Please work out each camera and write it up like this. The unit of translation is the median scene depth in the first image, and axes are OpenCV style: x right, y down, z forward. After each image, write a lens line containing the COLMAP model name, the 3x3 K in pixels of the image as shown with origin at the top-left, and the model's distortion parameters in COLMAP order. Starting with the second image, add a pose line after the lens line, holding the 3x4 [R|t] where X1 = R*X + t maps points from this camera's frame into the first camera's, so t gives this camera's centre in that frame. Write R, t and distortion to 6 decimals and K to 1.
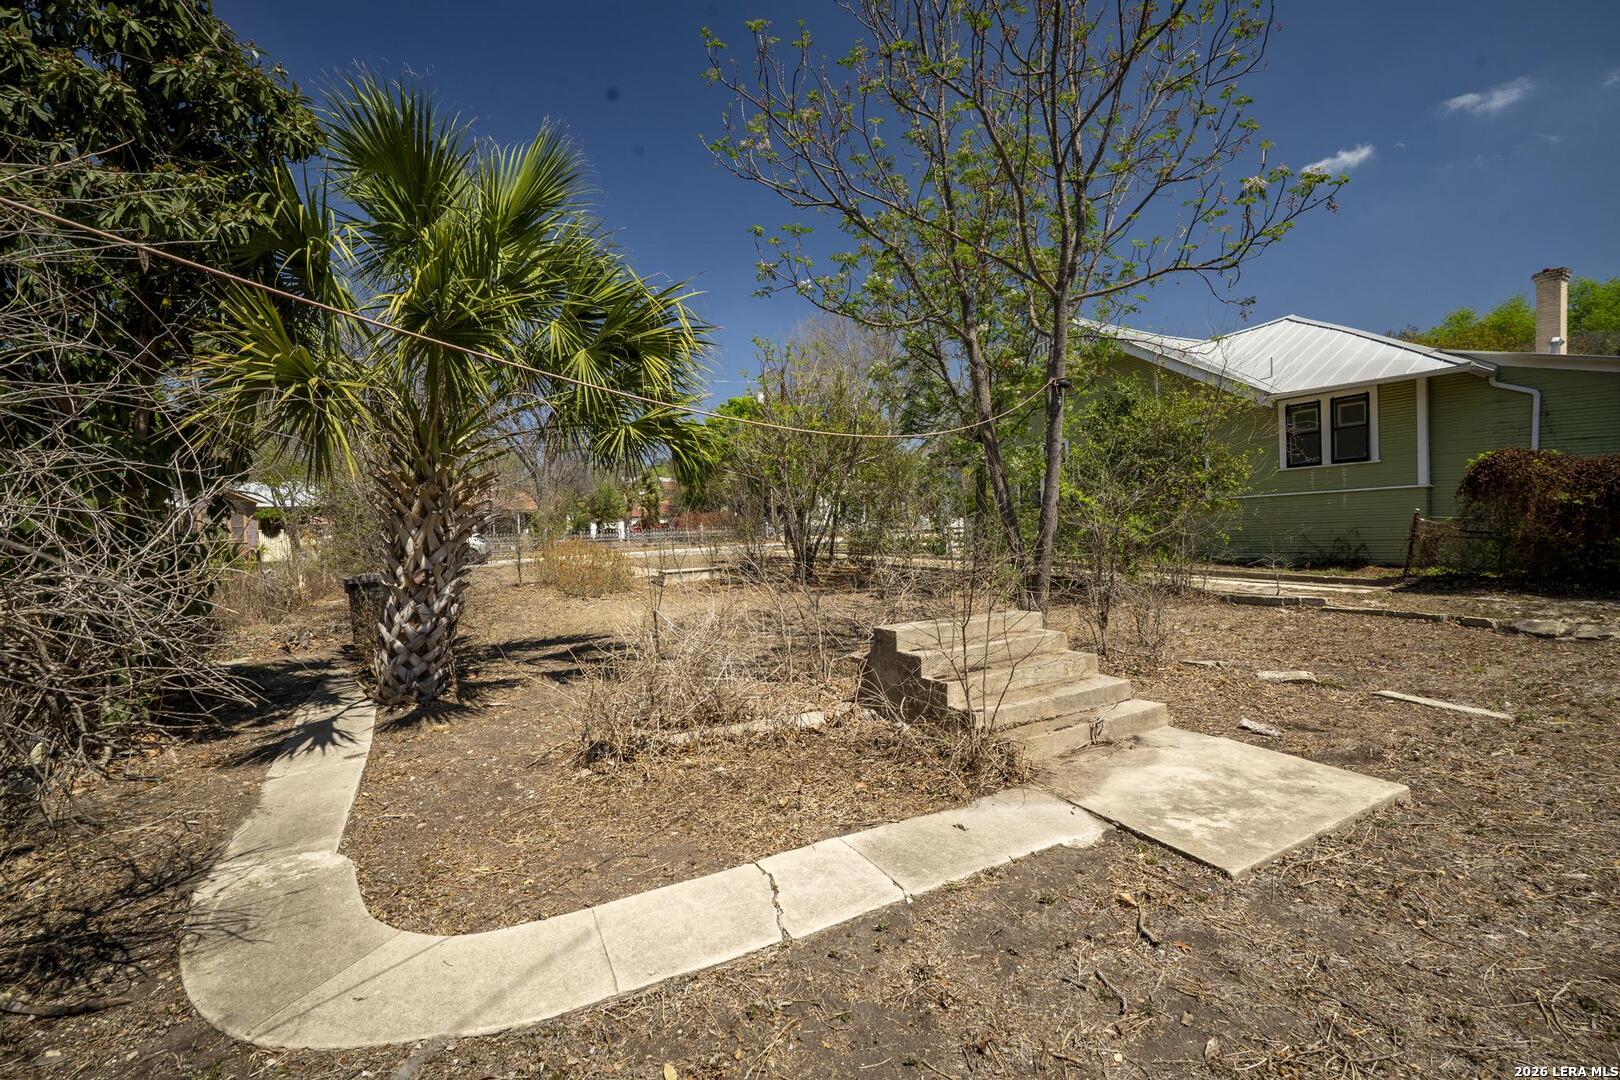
lens RADIAL K [[707.8, 0, 809.2], [0, 707.8, 544.4], [0, 0, 1]] dist [-0.001420, -0.000370]
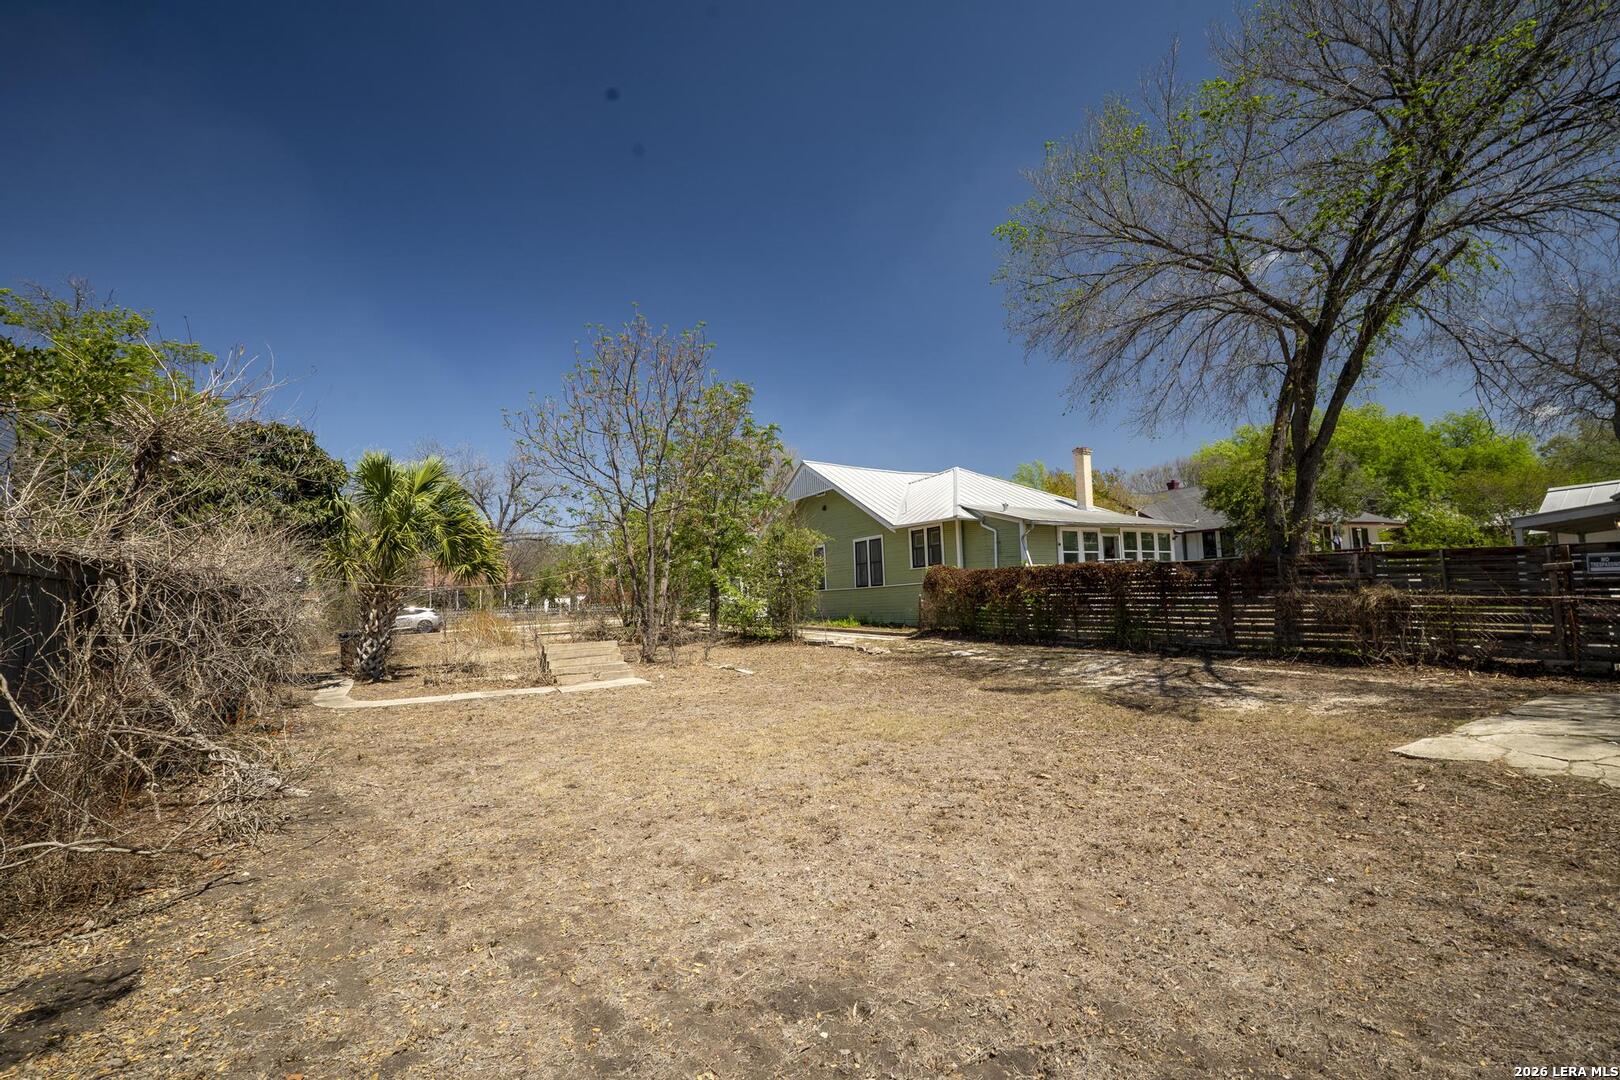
lens RADIAL K [[717.9, 0, 808.3], [0, 717.9, 544.6], [0, 0, 1]] dist [-0.000314, -0.000136]
pose [[0.999753, -0.001617, 0.022179, 0.542410], [0.003874, 0.994766, -0.102104, 0.009709], [-0.021898, 0.102165, 0.994526, -0.929540]]
